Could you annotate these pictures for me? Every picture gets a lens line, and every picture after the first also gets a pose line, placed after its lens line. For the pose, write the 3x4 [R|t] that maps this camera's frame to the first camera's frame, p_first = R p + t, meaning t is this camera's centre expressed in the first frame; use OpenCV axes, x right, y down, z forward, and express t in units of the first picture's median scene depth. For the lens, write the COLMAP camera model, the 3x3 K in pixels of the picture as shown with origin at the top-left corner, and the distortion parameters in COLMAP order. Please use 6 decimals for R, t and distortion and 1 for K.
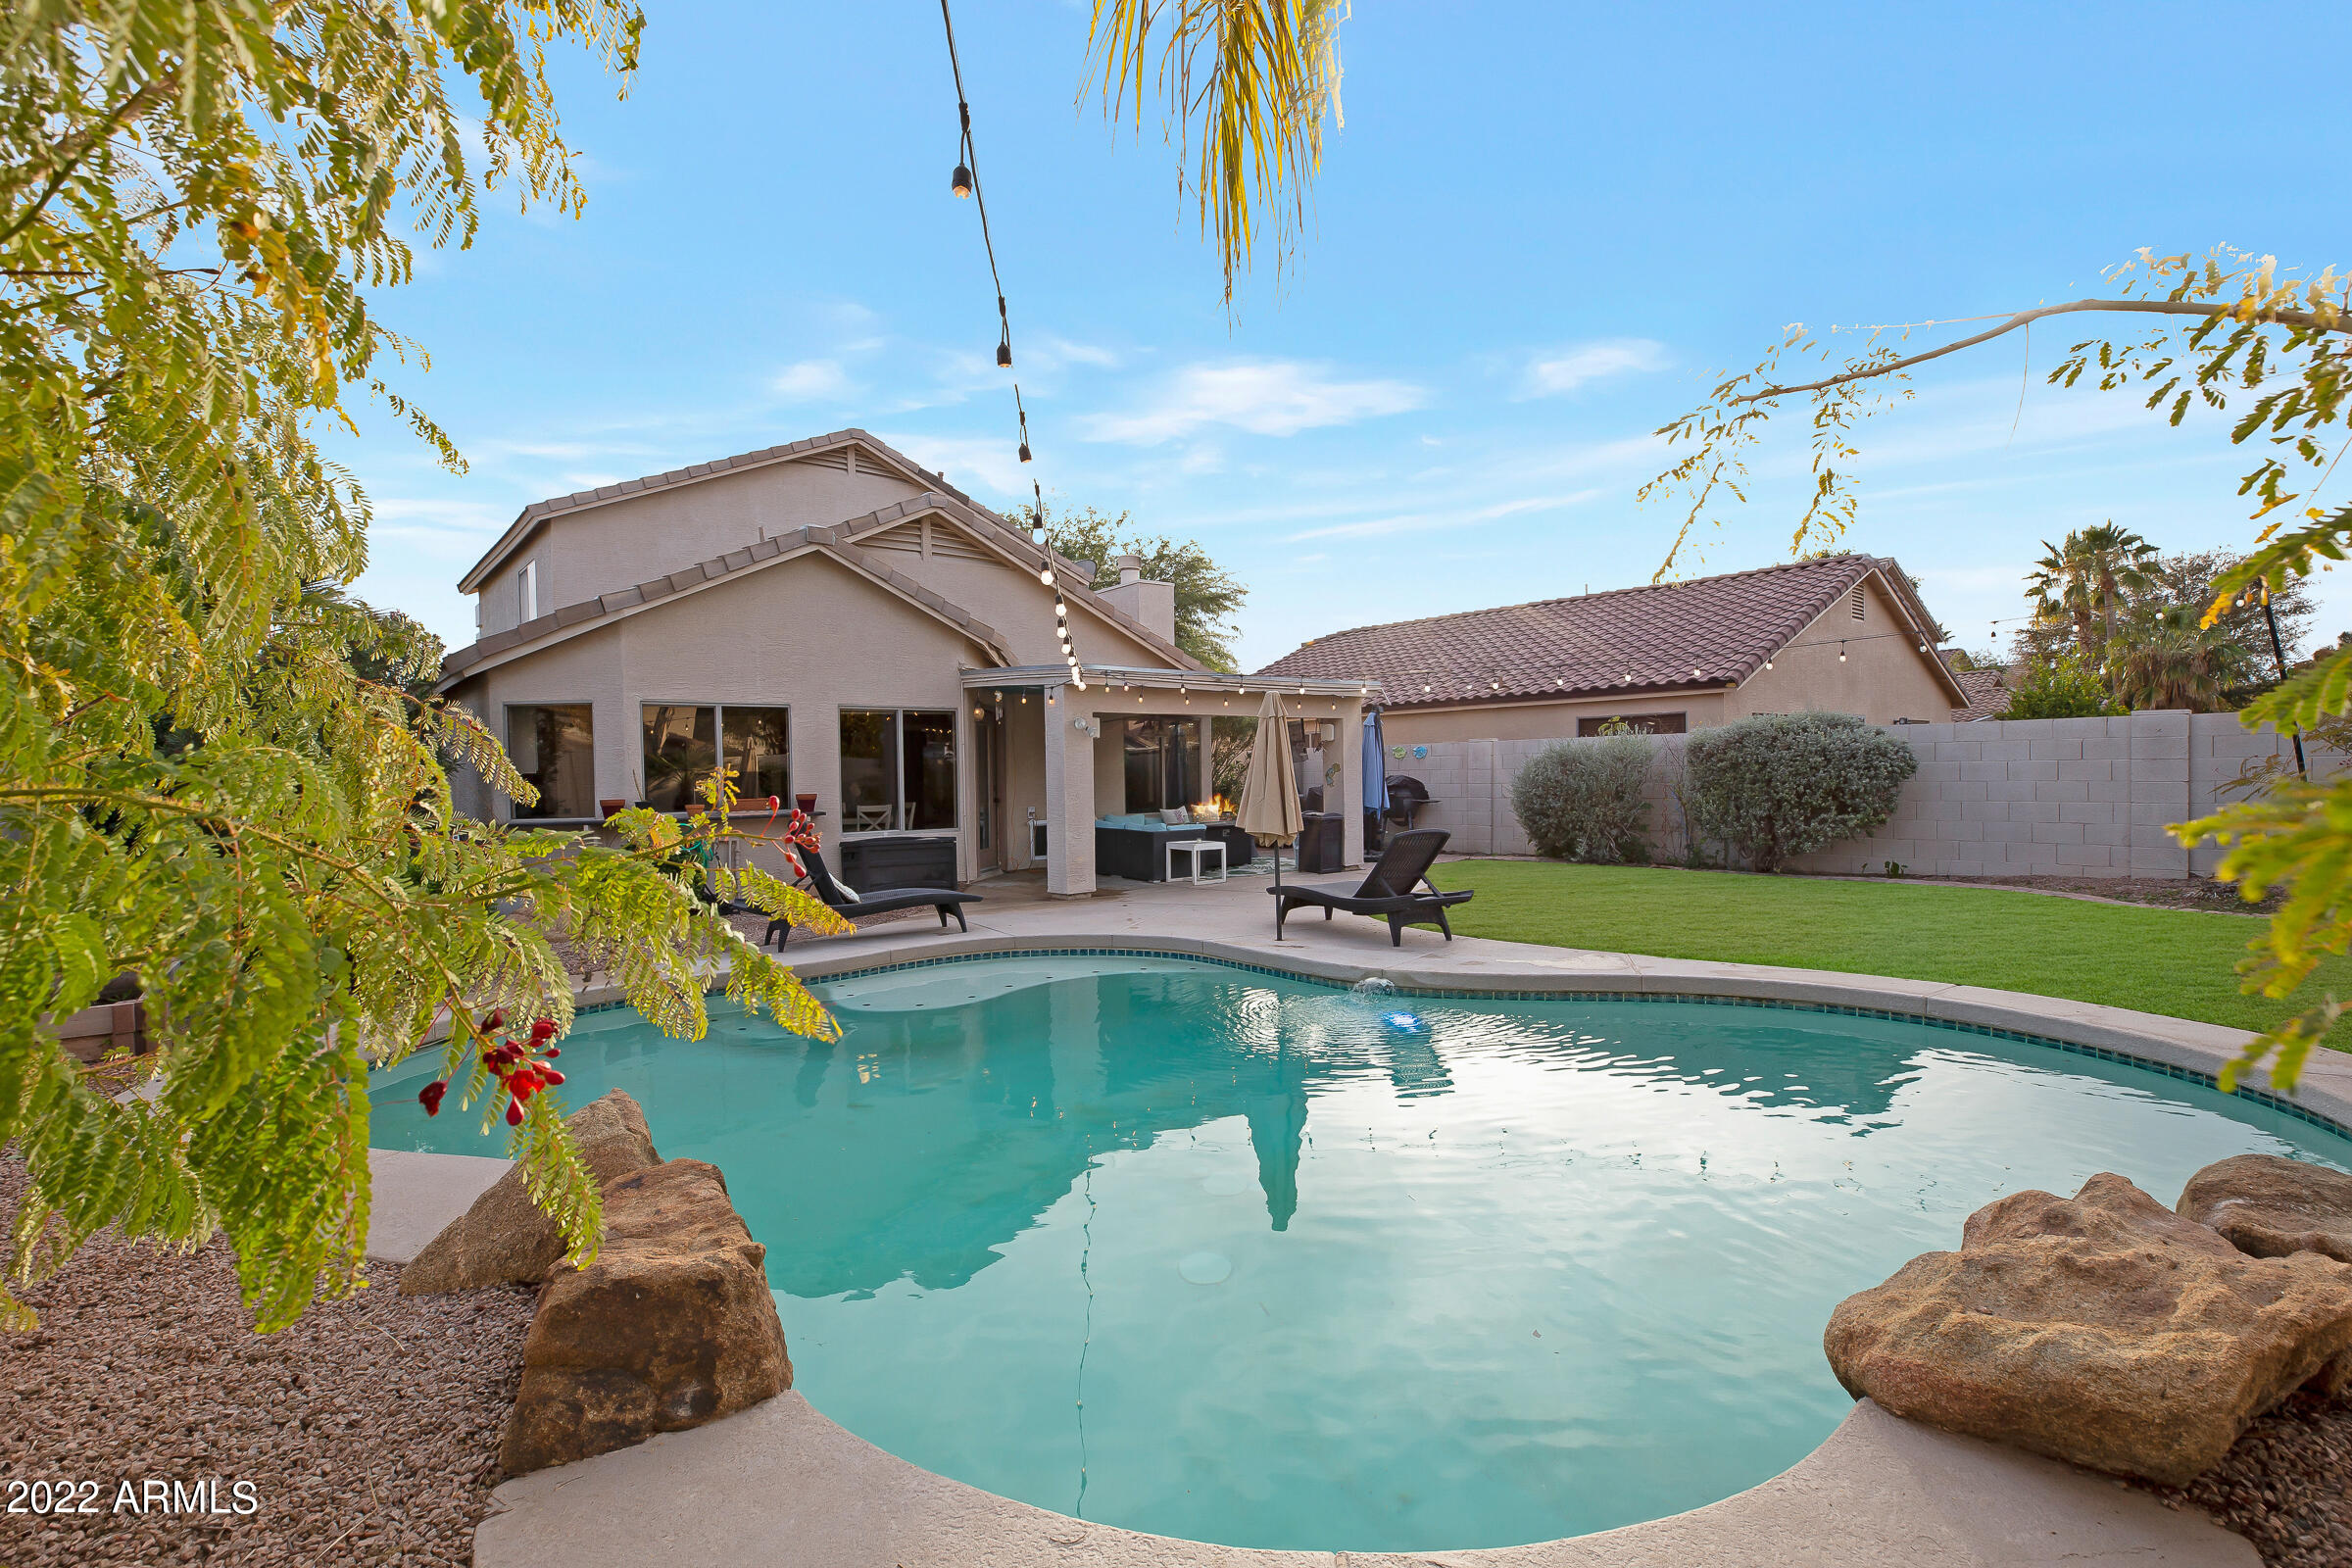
lens RADIAL K [[1071.4, 0, 1176.0], [0, 1071.4, 784.0], [0, 0, 1]] dist [0.021914, 0.000082]
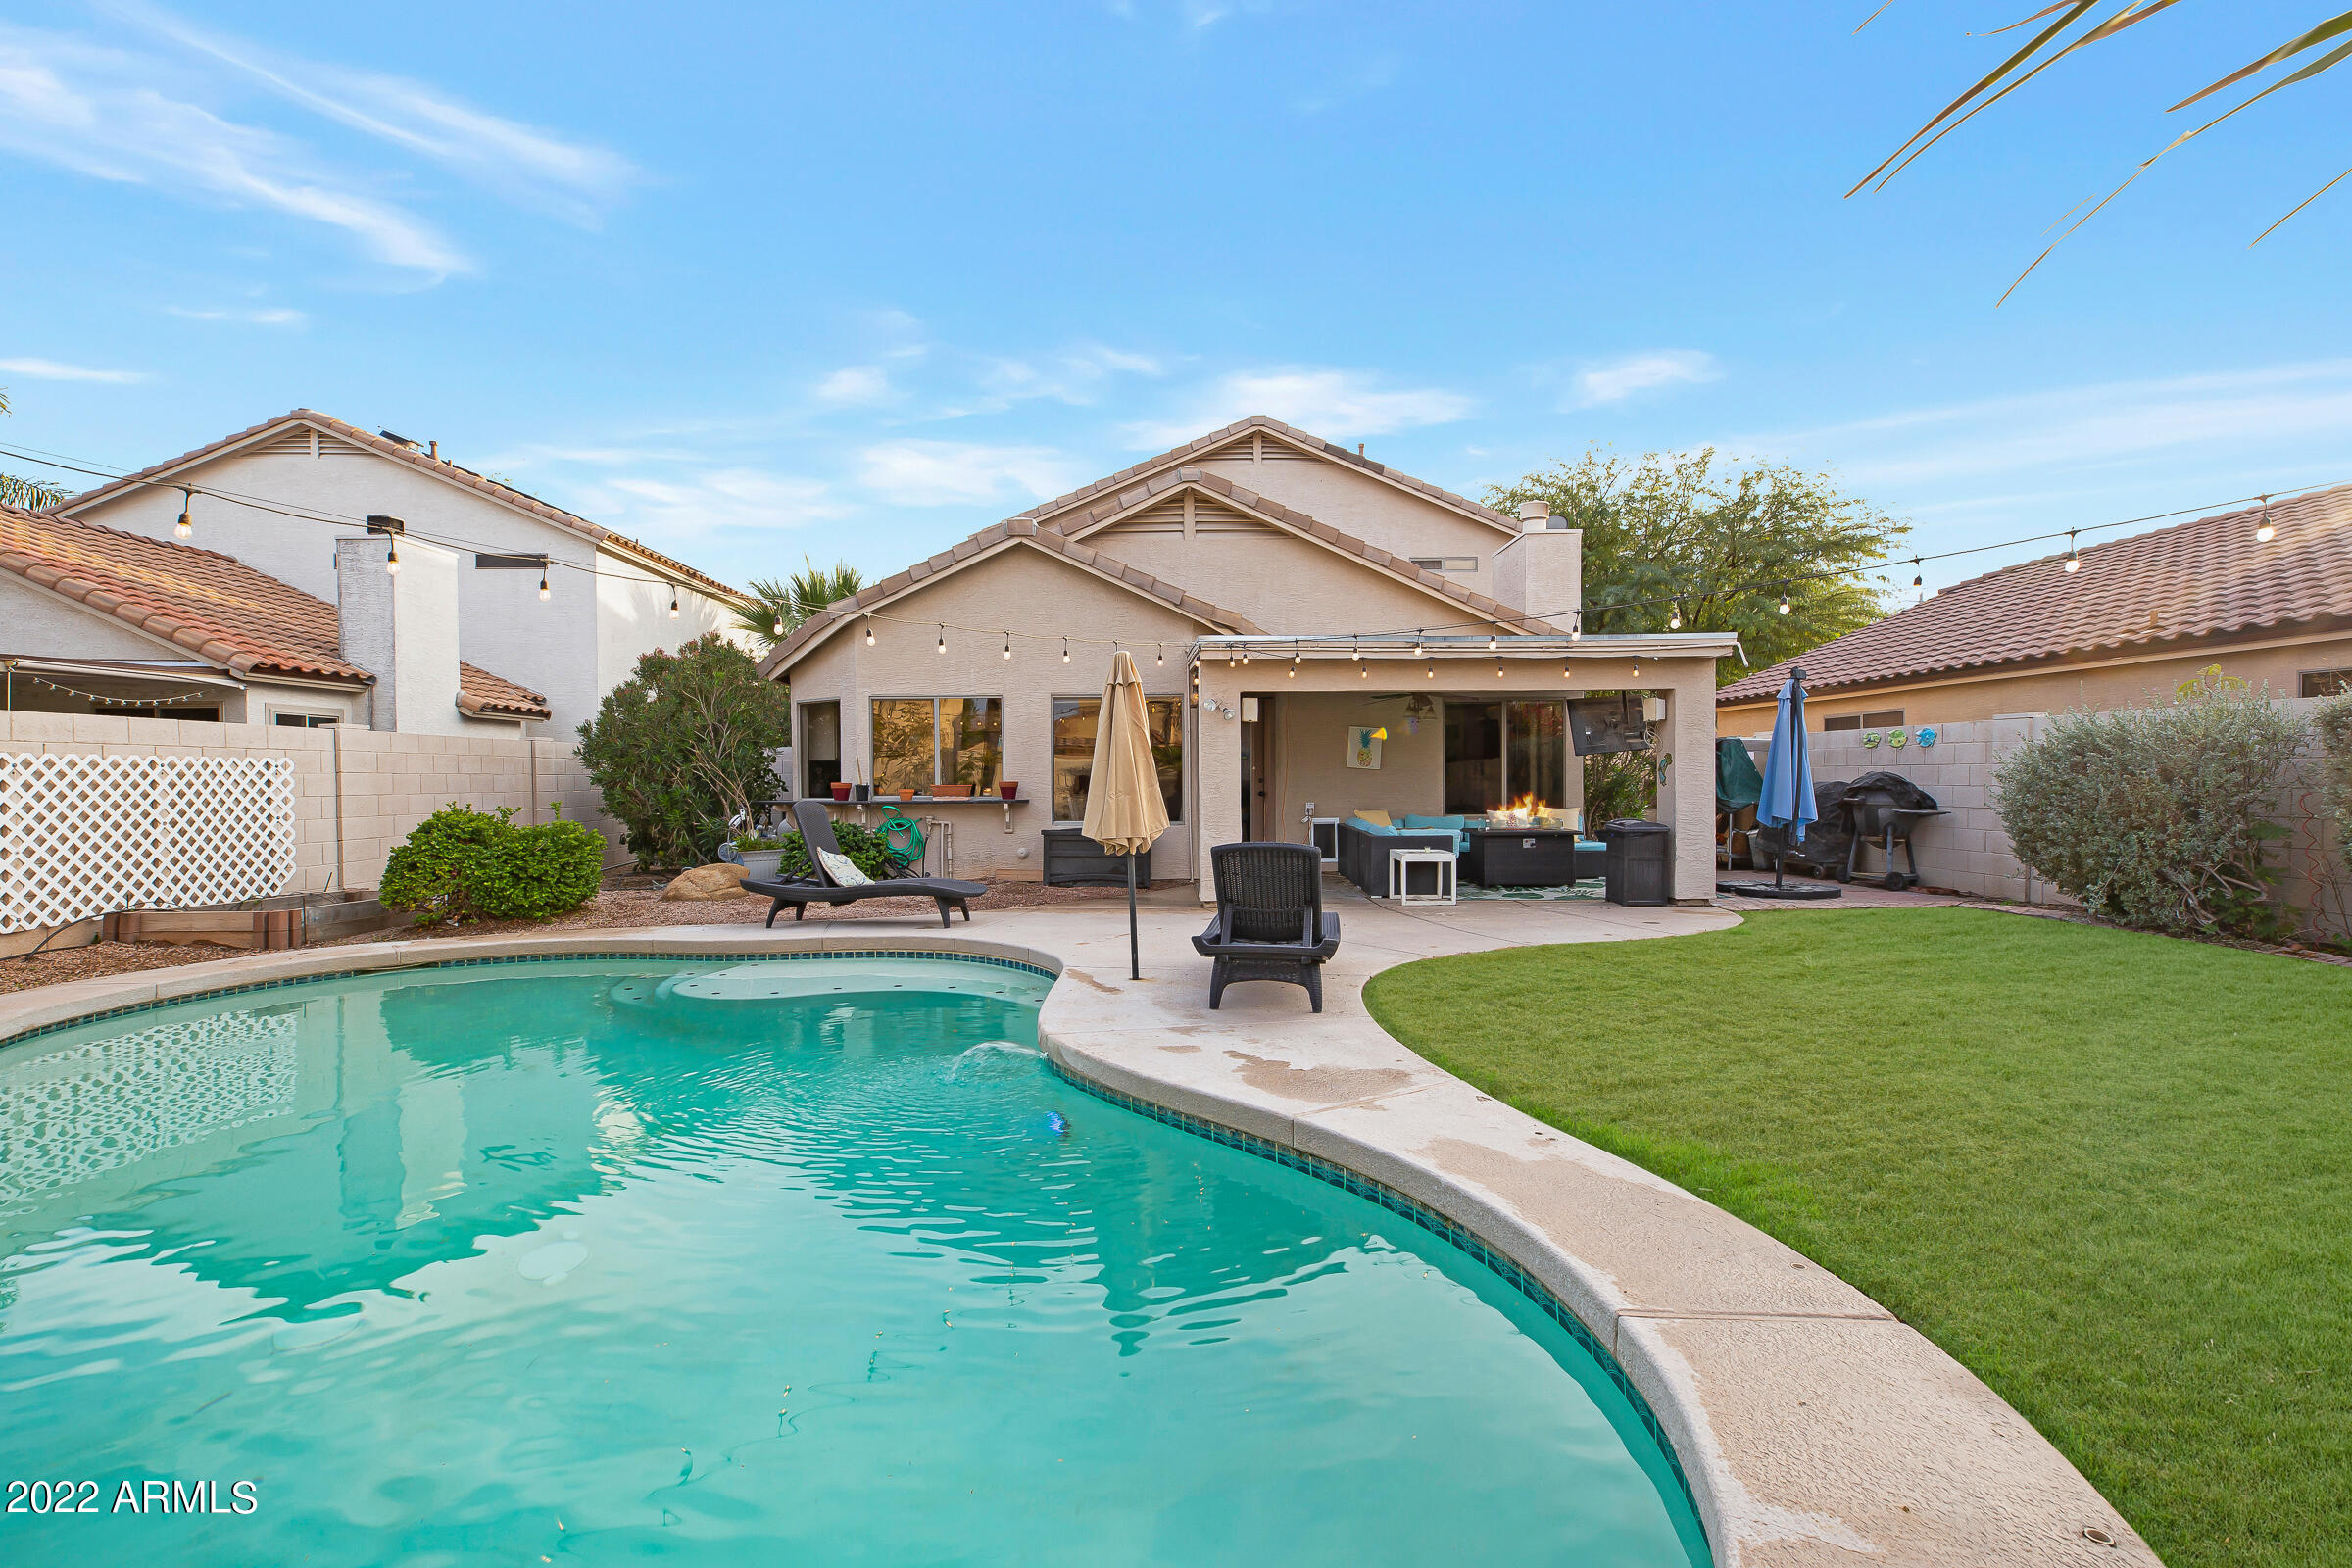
lens RADIAL K [[1071.4, 0, 1176.0], [0, 1071.4, 784.0], [0, 0, 1]] dist [0.021914, 0.000082]
pose [[0.783307, 0.017148, -0.621398, 0.357280], [-0.015524, 0.999847, 0.008022, 0.000740], [0.621441, 0.003363, 0.783454, 0.253047]]
